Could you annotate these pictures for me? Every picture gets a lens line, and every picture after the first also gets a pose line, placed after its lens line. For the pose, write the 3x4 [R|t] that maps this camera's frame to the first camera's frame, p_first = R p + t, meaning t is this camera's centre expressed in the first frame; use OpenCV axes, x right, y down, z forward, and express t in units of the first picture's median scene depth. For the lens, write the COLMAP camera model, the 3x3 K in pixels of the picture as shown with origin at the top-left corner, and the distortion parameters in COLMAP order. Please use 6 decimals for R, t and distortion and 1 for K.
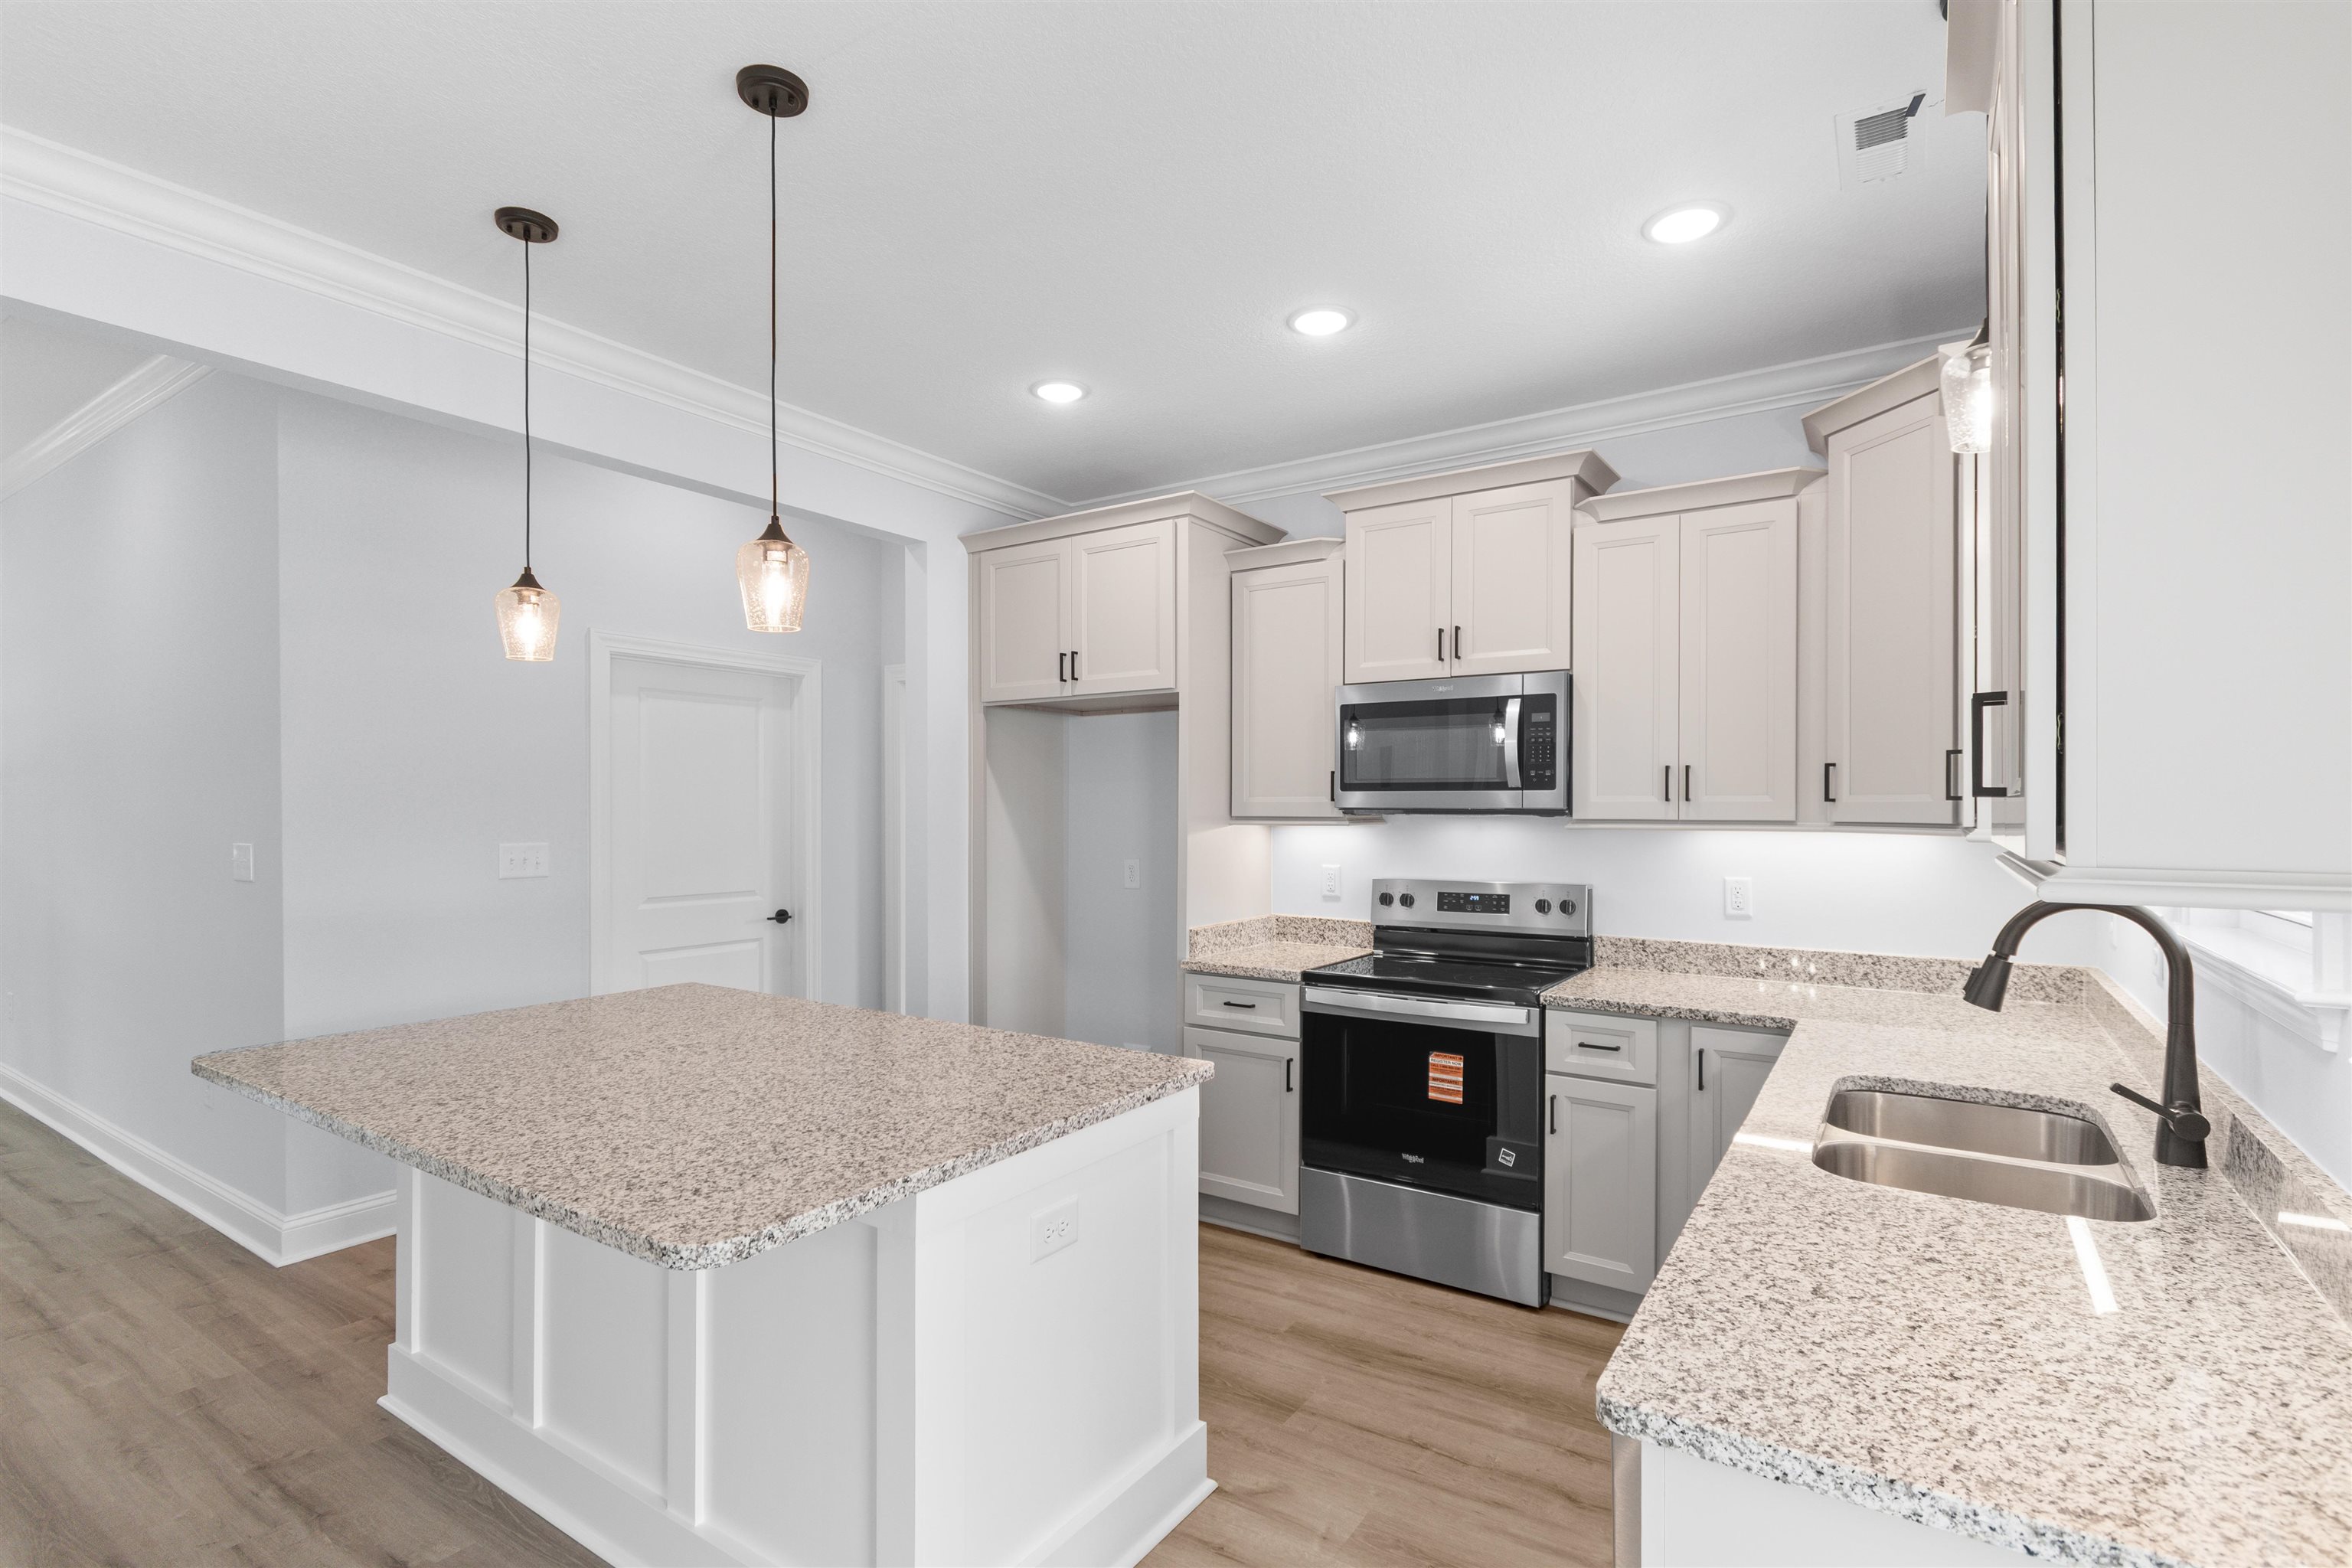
lens RADIAL K [[1098.7, 0, 1180.8], [0, 1098.7, 799.1], [0, 0, 1]] dist [0.003474, 0.000121]
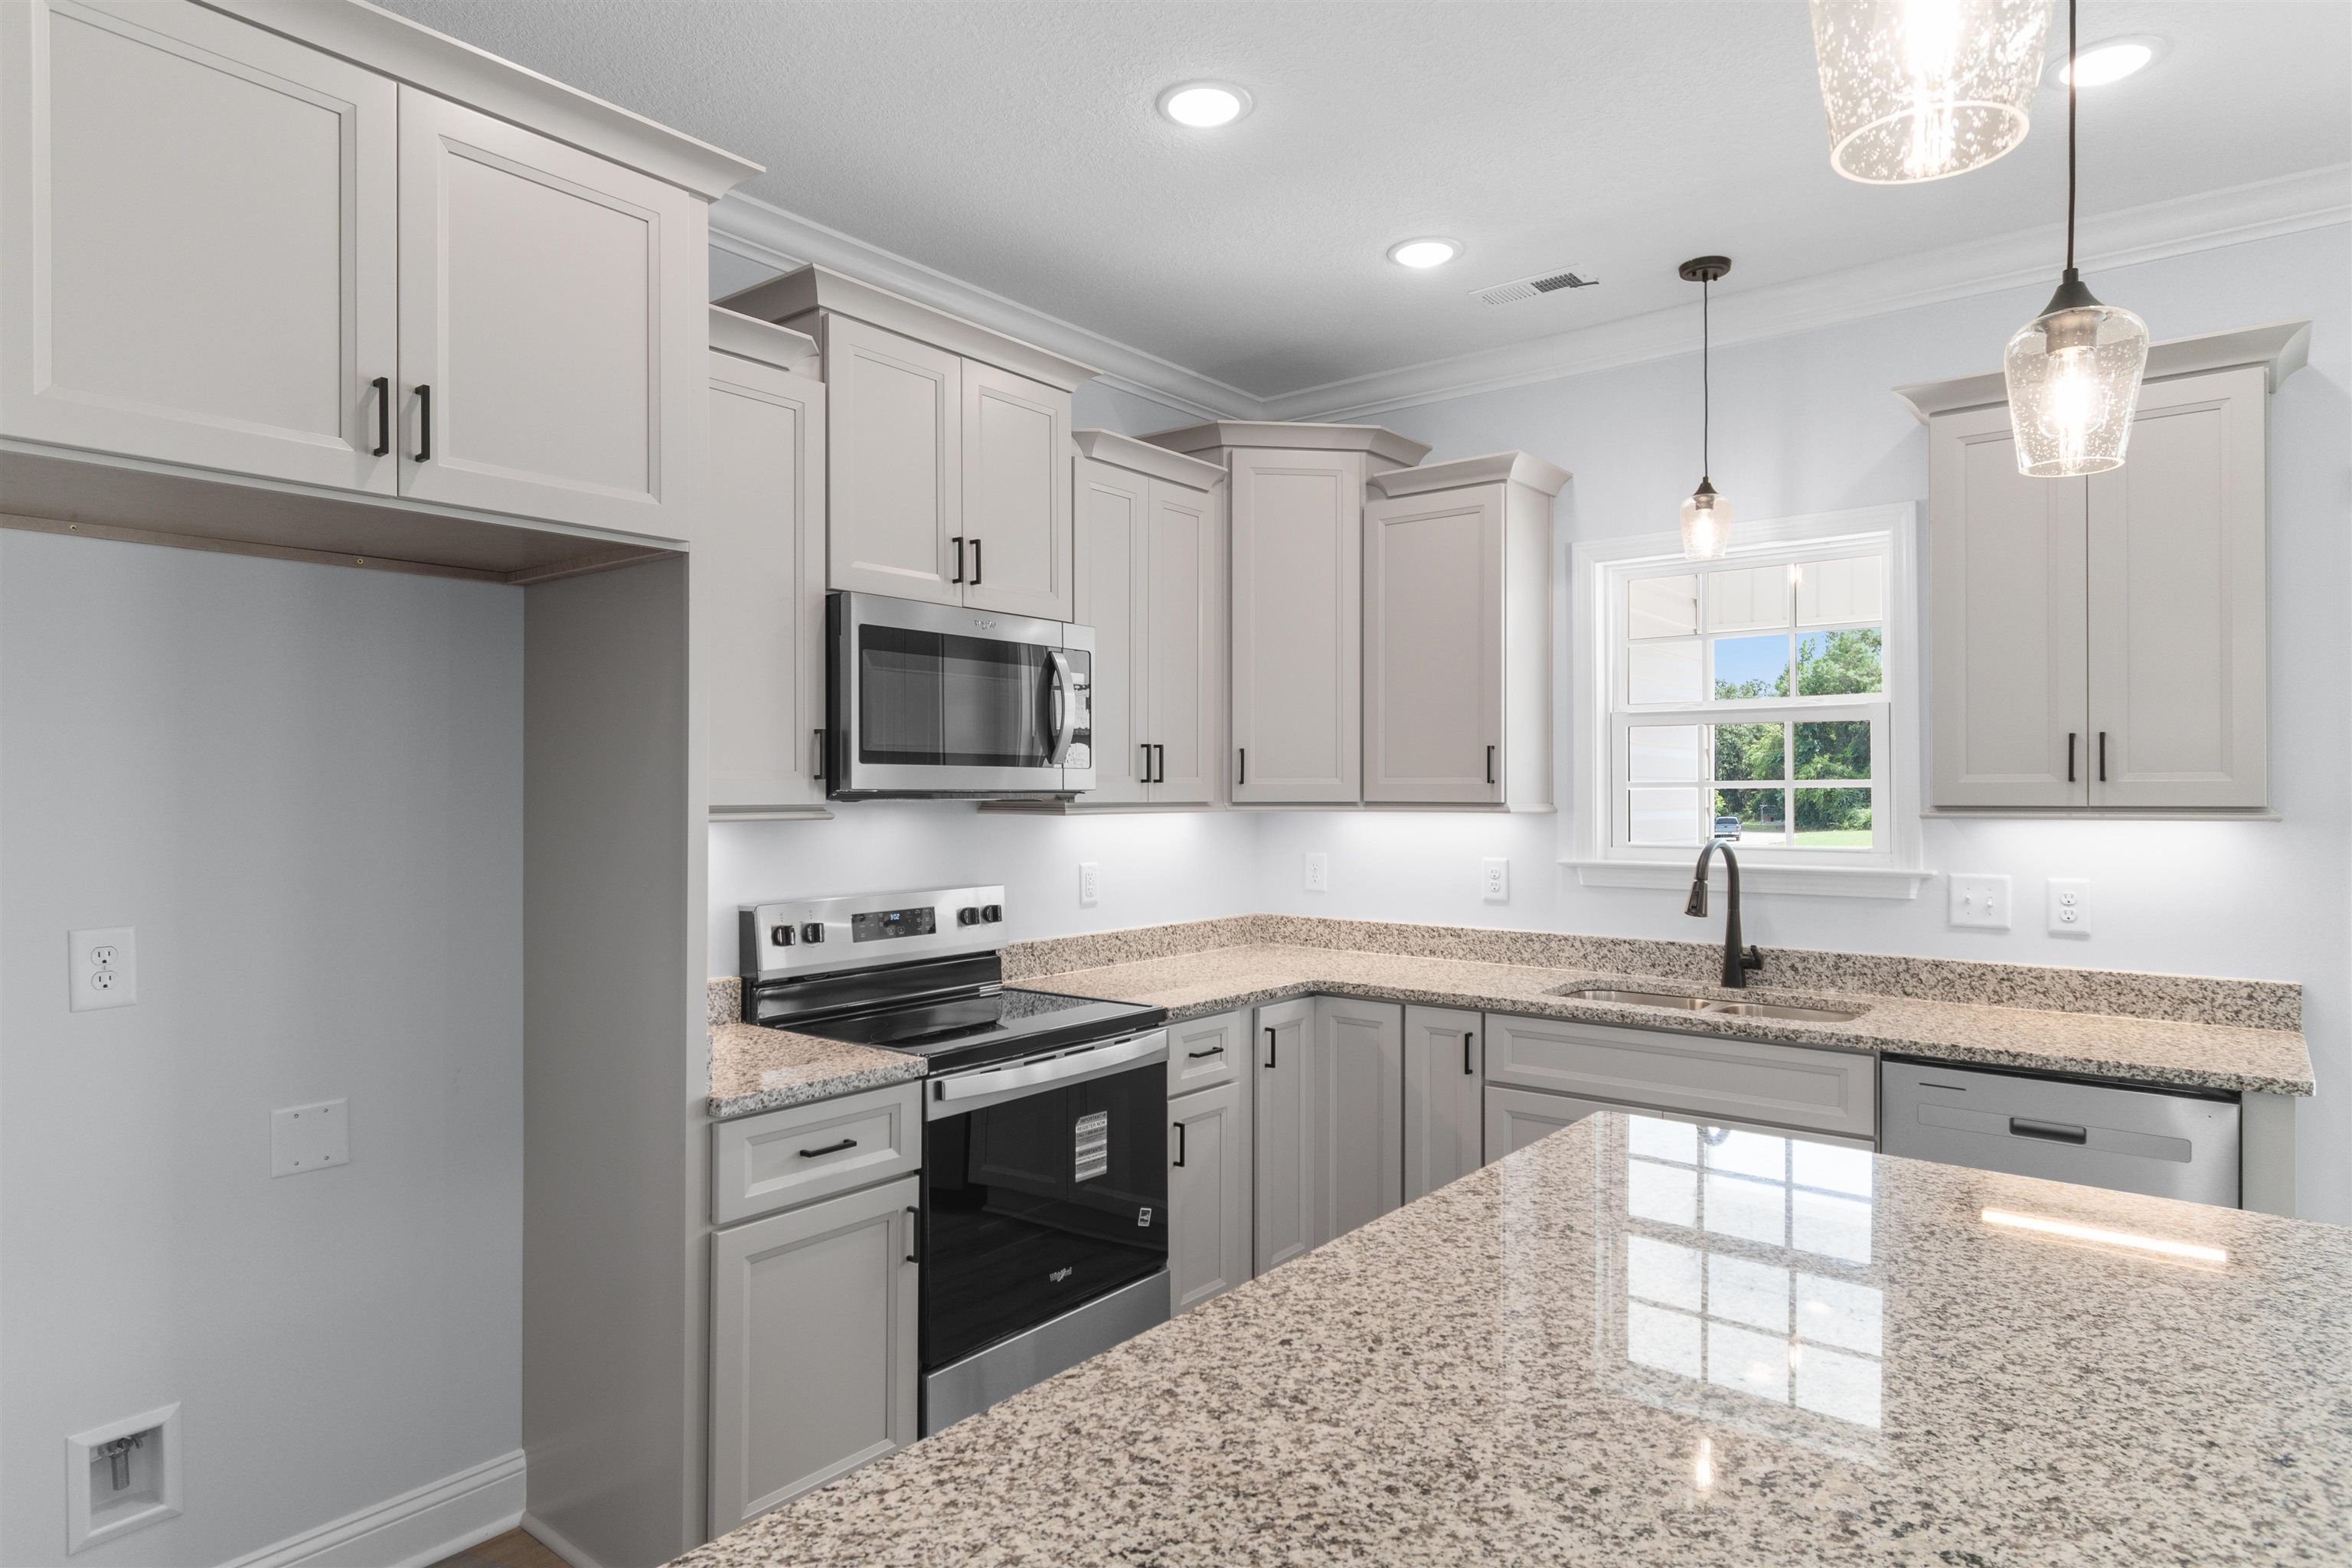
lens RADIAL K [[1341.9, 0, 1181.4], [0, 1341.9, 783.6], [0, 0, 1]] dist [0.000972, 0.000091]
pose [[0.084620, 0.003888, 0.996406, -0.667439], [-0.006968, 0.999970, -0.003310, 0.006183], [-0.996389, -0.006663, 0.084644, 0.851499]]
